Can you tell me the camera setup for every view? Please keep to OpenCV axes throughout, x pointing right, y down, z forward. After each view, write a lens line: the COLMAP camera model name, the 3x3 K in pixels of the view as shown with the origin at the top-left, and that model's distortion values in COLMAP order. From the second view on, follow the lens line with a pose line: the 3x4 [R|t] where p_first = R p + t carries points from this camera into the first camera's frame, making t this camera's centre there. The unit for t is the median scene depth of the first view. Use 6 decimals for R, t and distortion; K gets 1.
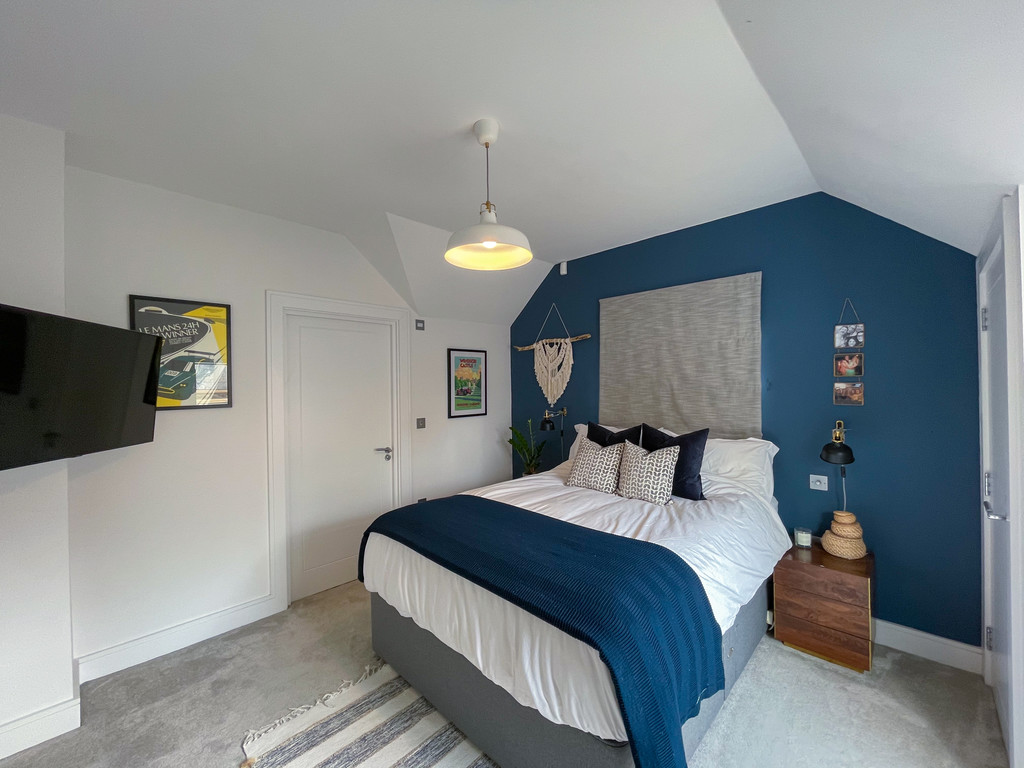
lens RADIAL K [[416.9, 0, 522.1], [0, 416.9, 387.2], [0, 0, 1]] dist [0.013792, -0.000004]
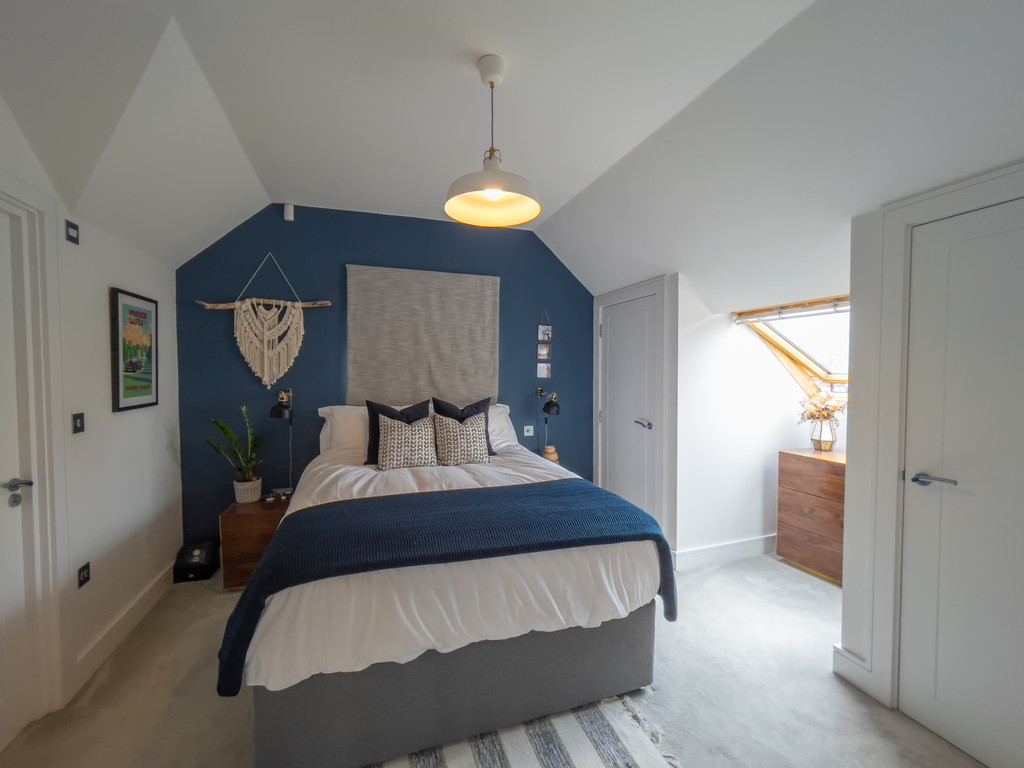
lens RADIAL K [[422.4, 0, 510.8], [0, 422.4, 386.6], [0, 0, 1]] dist [0.004807, -0.000531]
pose [[0.461334, -0.020322, 0.886994, -0.483186], [-0.002427, 0.999705, 0.024166, 0.027762], [-0.887223, -0.013302, 0.461149, 0.290259]]
